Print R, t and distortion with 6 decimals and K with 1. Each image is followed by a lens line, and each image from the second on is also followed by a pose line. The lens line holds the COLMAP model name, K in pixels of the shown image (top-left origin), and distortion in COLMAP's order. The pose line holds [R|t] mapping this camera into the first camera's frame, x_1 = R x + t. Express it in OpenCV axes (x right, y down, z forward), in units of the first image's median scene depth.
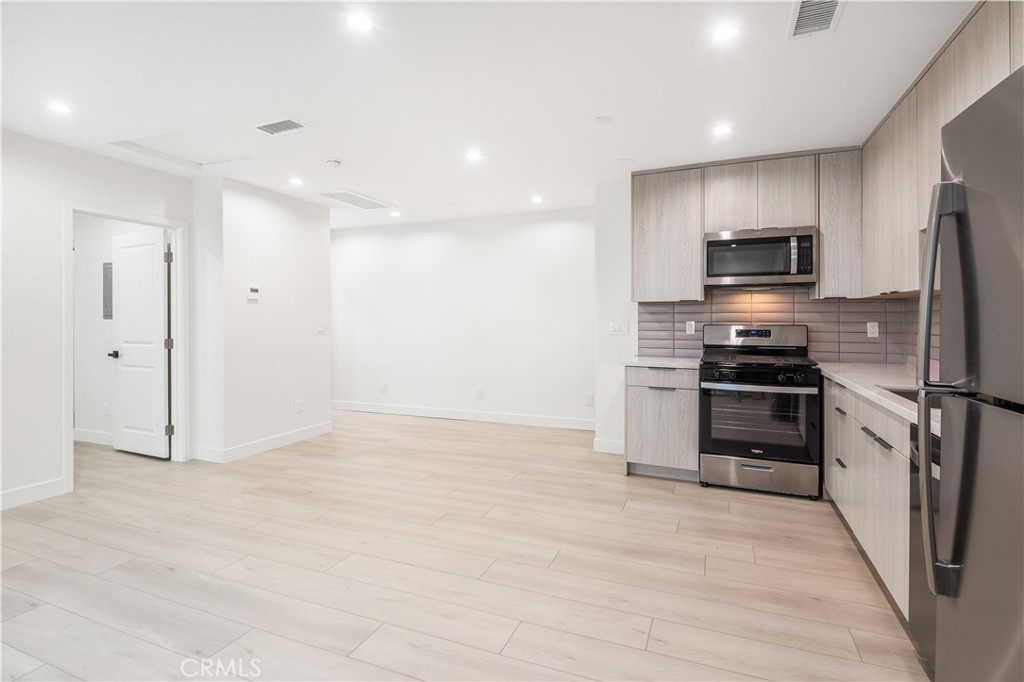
lens RADIAL K [[512.4, 0, 509.0], [0, 512.4, 318.9], [0, 0, 1]] dist [0.011321, -0.000563]
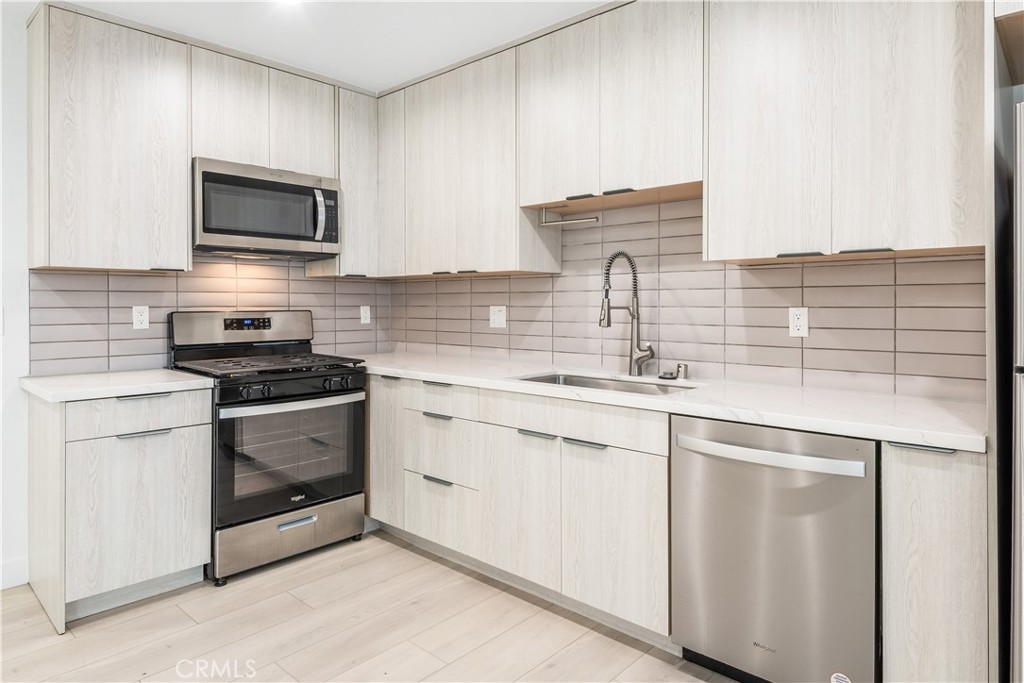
lens RADIAL K [[616.3, 0, 505.4], [0, 616.3, 304.3], [0, 0, 1]] dist [0.005220, -0.000480]
pose [[0.343948, -0.003383, 0.938983, -0.175573], [0.001649, 0.999994, 0.002999, 0.001045], [-0.938987, 0.000517, 0.343952, 0.446395]]
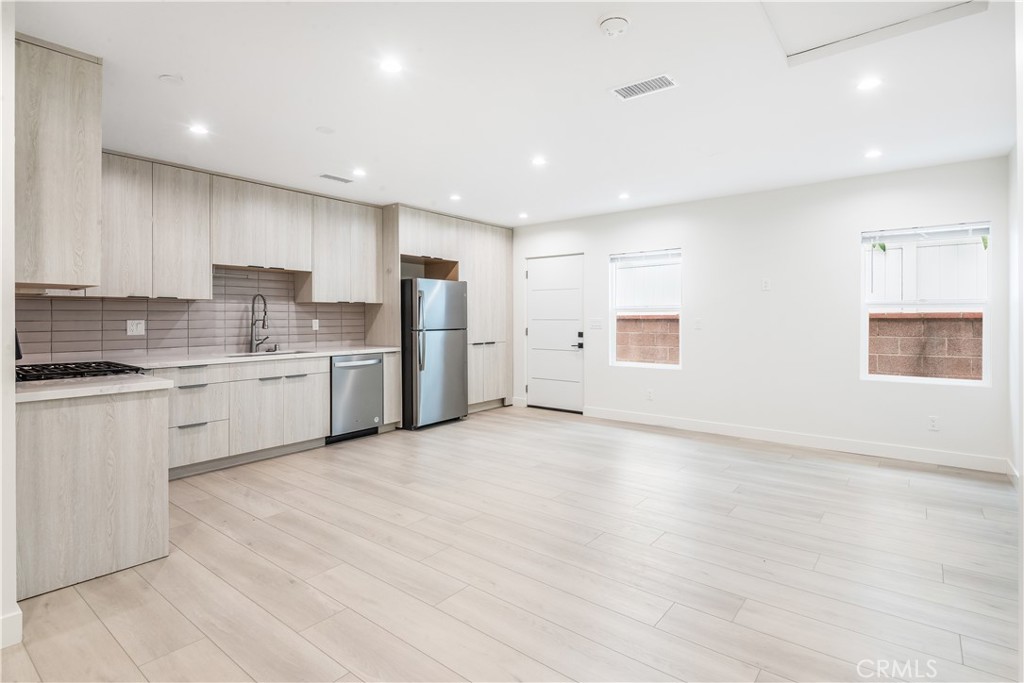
lens RADIAL K [[512.4, 0, 509.0], [0, 512.4, 319.4], [0, 0, 1]] dist [0.011321, -0.000563]
pose [[-0.962879, 0.001052, 0.269933, -0.391926], [0.002302, 0.999988, 0.004314, 0.001783], [-0.269925, 0.004776, -0.962870, 1.611595]]
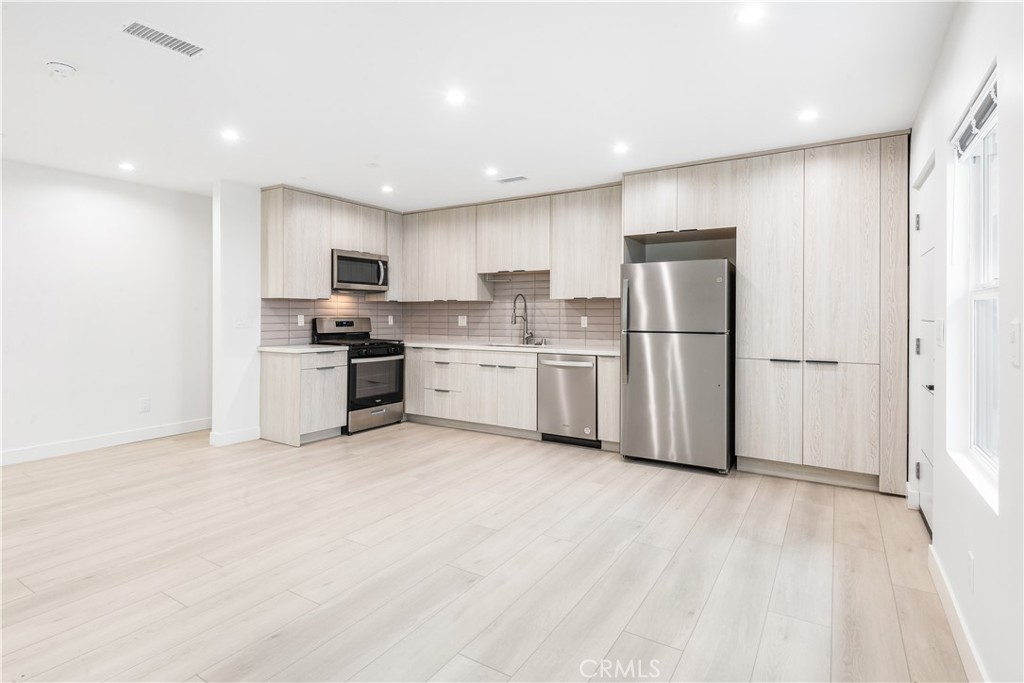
lens RADIAL K [[512.4, 0, 509.0], [0, 512.4, 319.4], [0, 0, 1]] dist [0.011321, -0.000563]
pose [[0.165727, -0.007995, 0.986139, -0.904261], [-0.002131, 0.999962, 0.008465, 0.003367], [-0.986169, -0.003505, 0.165703, 0.354403]]
